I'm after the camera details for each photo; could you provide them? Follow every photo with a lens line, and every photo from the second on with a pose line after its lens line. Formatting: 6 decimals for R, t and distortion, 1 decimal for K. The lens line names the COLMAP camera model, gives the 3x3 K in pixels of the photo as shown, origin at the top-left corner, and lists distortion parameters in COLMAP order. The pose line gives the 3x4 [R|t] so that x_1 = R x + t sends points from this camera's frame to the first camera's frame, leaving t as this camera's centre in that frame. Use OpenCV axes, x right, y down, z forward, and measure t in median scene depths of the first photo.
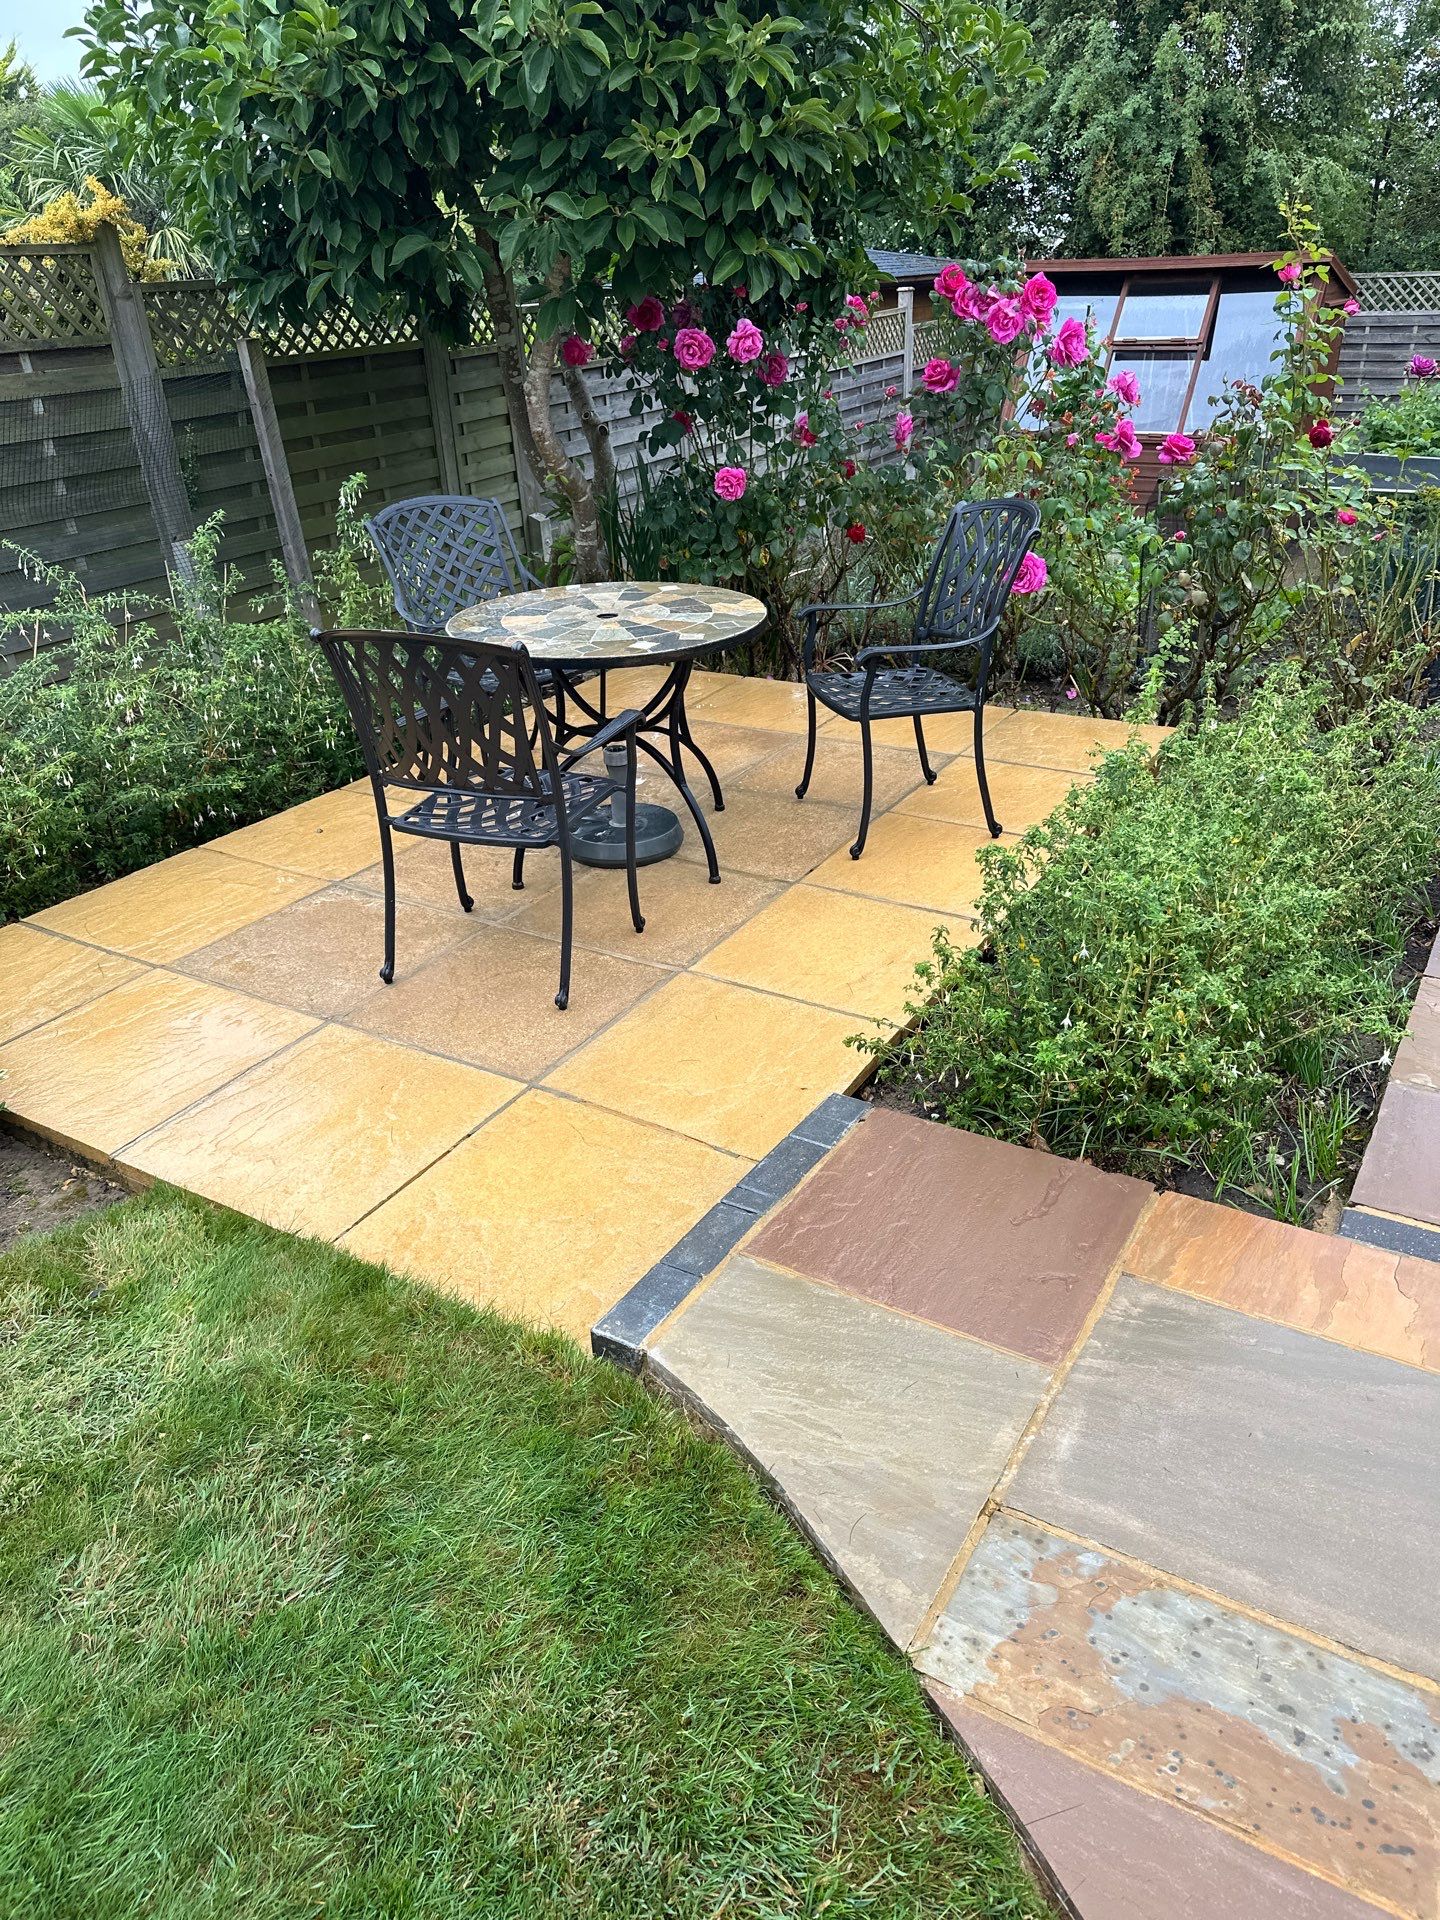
lens RADIAL K [[1368.9, 0, 700.7], [0, 1368.9, 947.2], [0, 0, 1]] dist [0.034756, -0.035035]
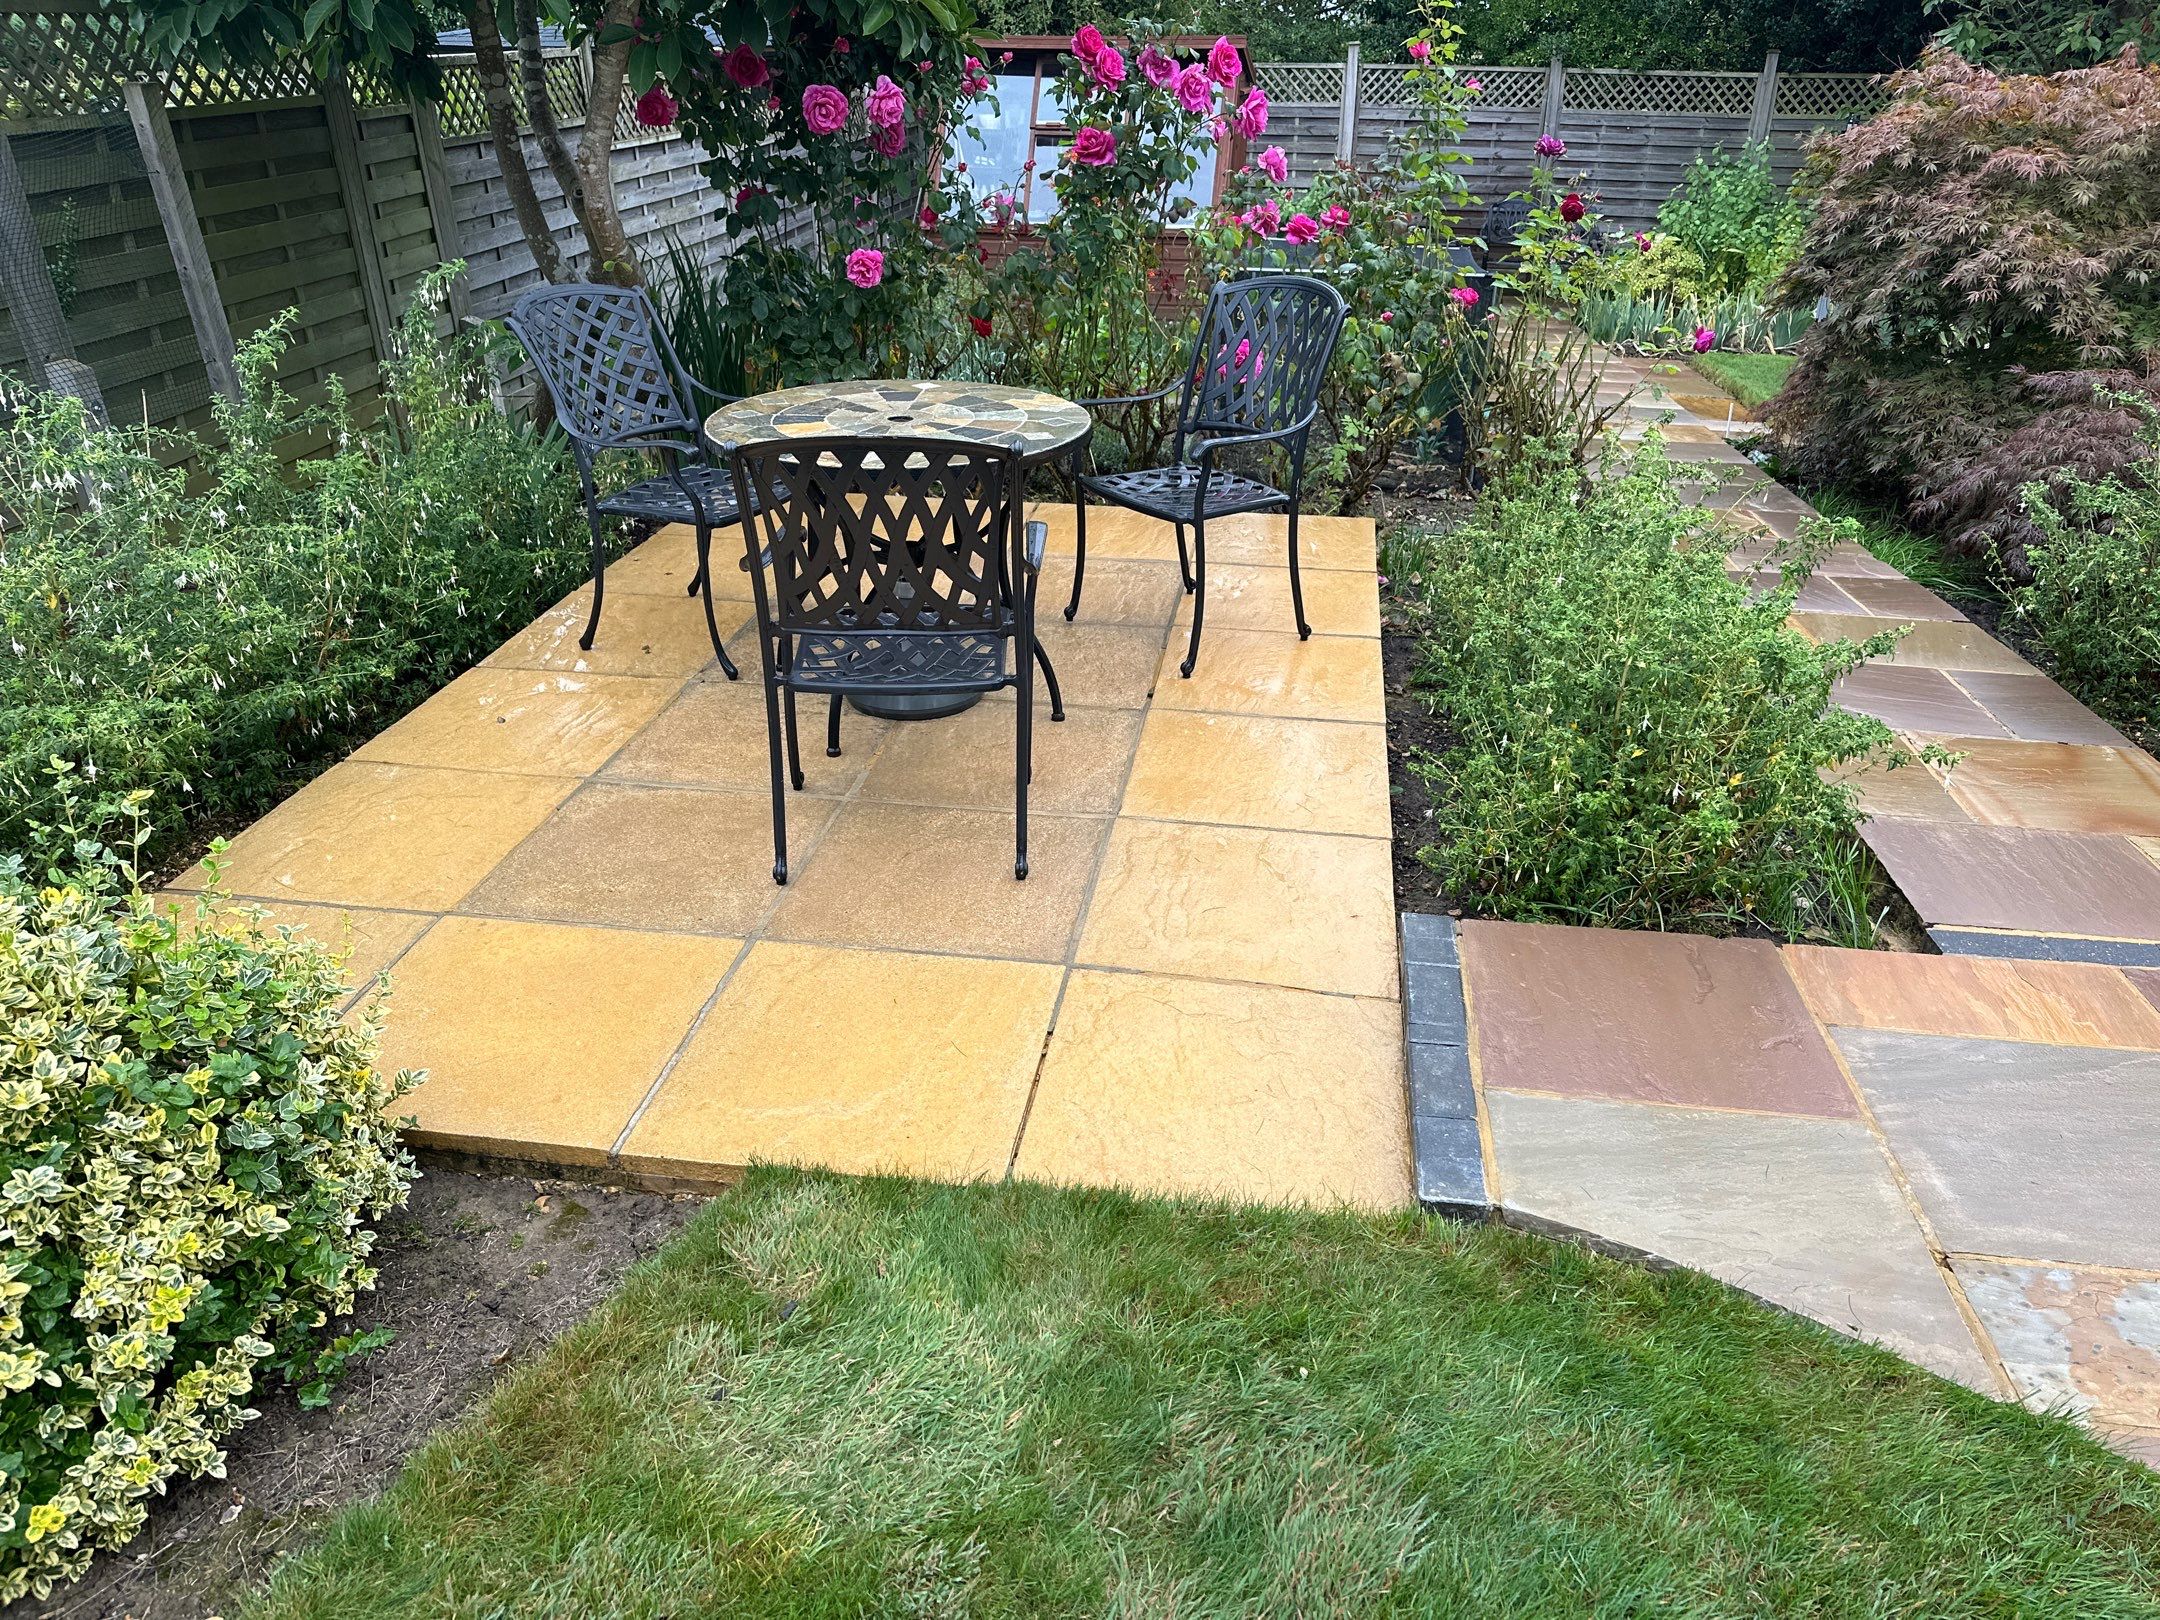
lens RADIAL K [[1540.1, 0, 1100.4], [0, 1540.1, 811.5], [0, 0, 1]] dist [0.034756, -0.035035]
pose [[0.919151, -0.139469, 0.368388, -0.401793], [0.139219, 0.989882, 0.027401, -0.015217], [-0.368482, 0.026101, 0.929268, 0.097361]]
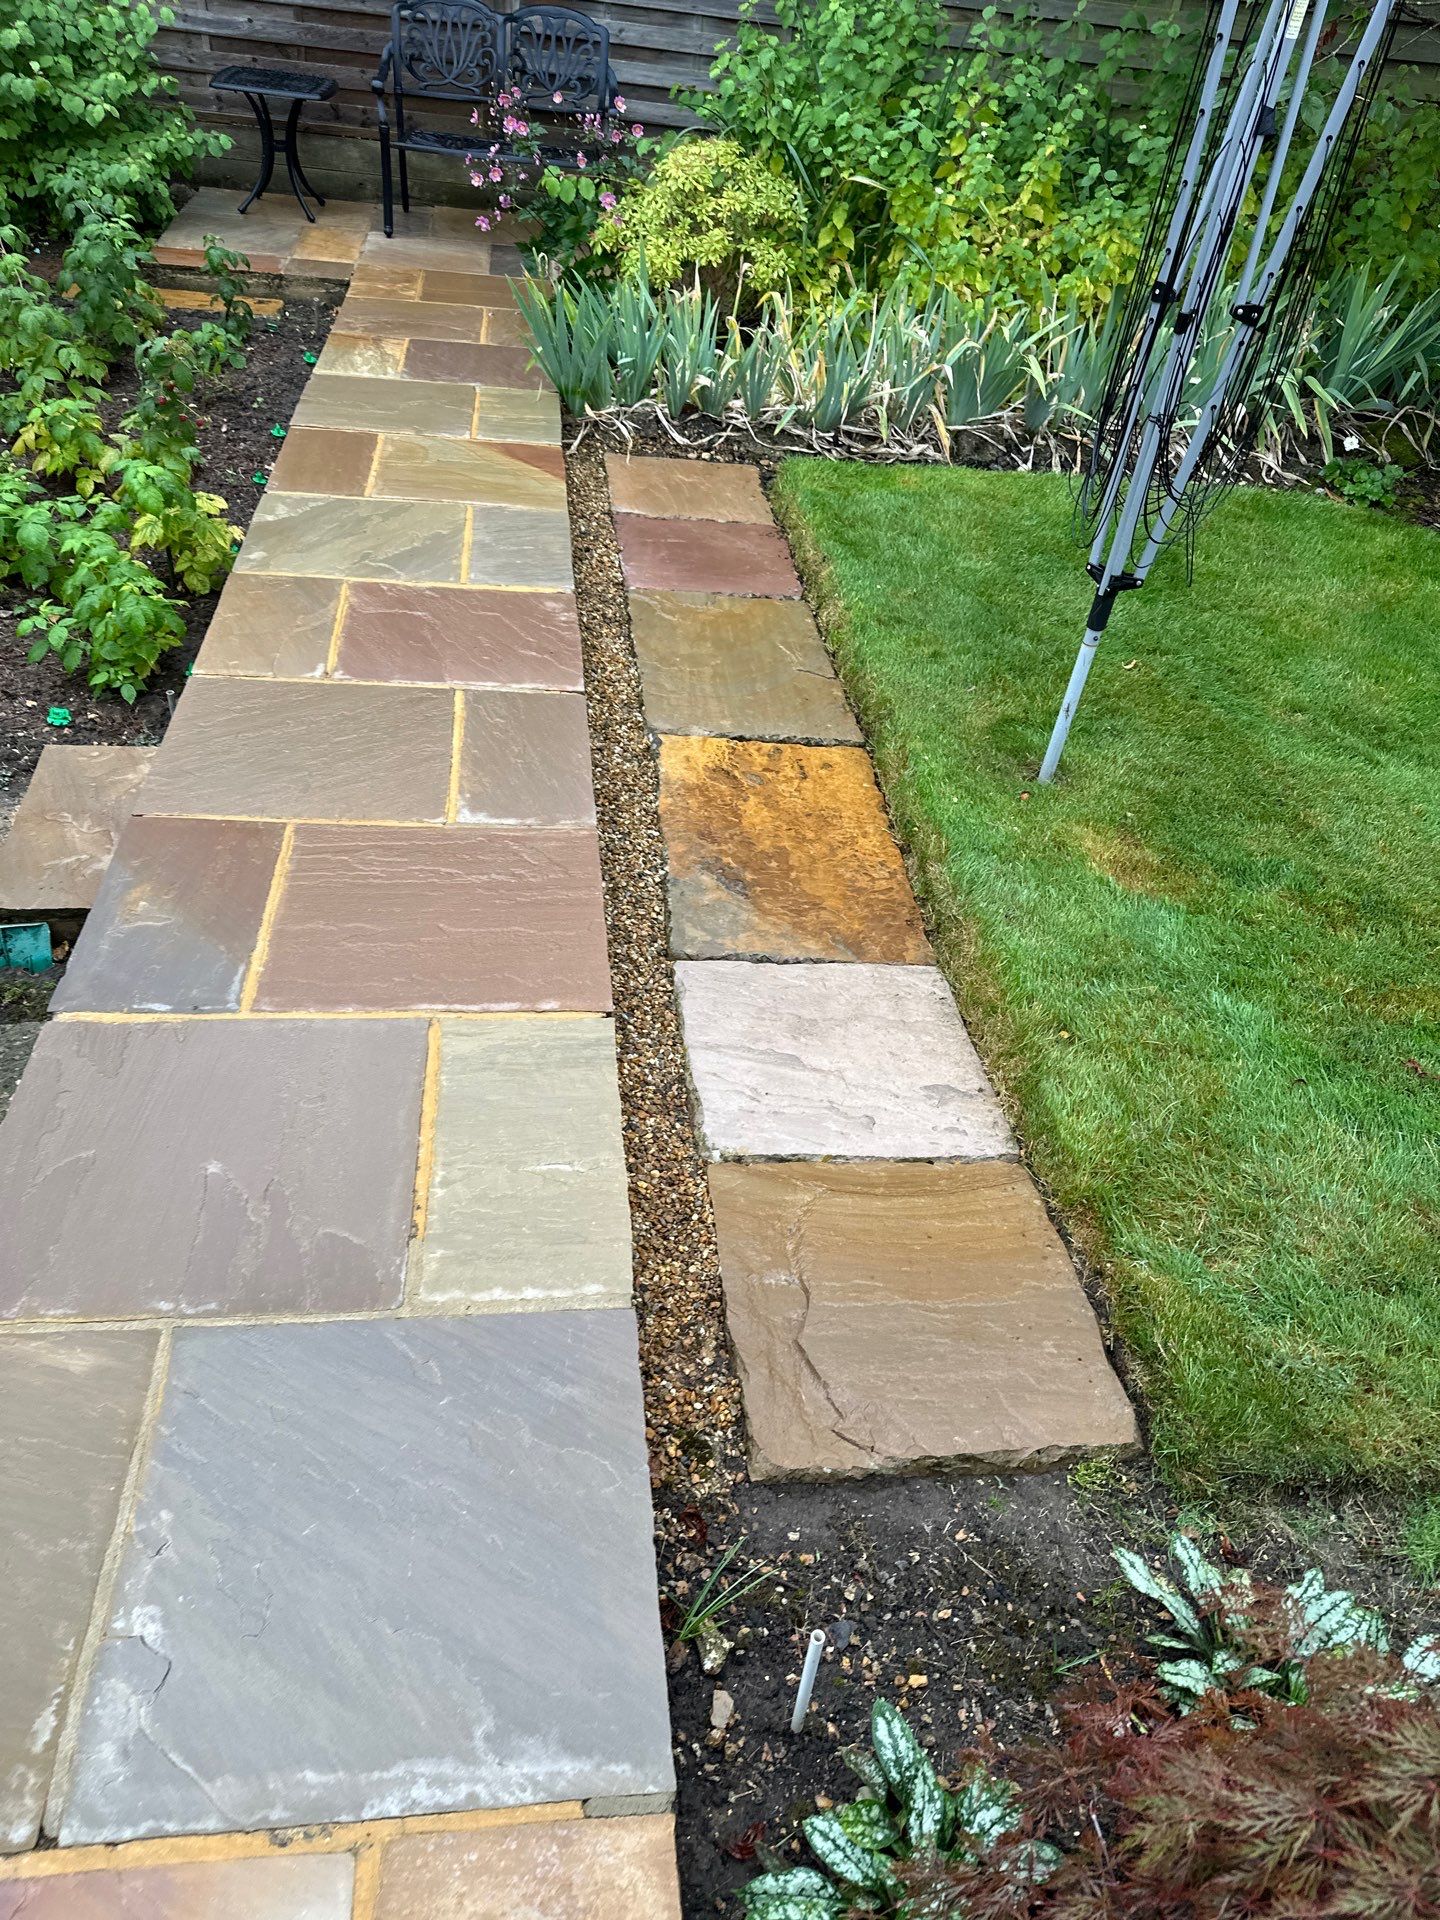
lens RADIAL K [[1368.9, 0, 720.4], [0, 1368.9, 960.2], [0, 0, 1]] dist [0.034756, -0.035035]
pose [[0.774456, -0.326092, 0.542109, 1.480183], [0.163224, 0.930900, 0.326778, -0.816760], [-0.611209, -0.164590, 0.774167, 1.887902]]
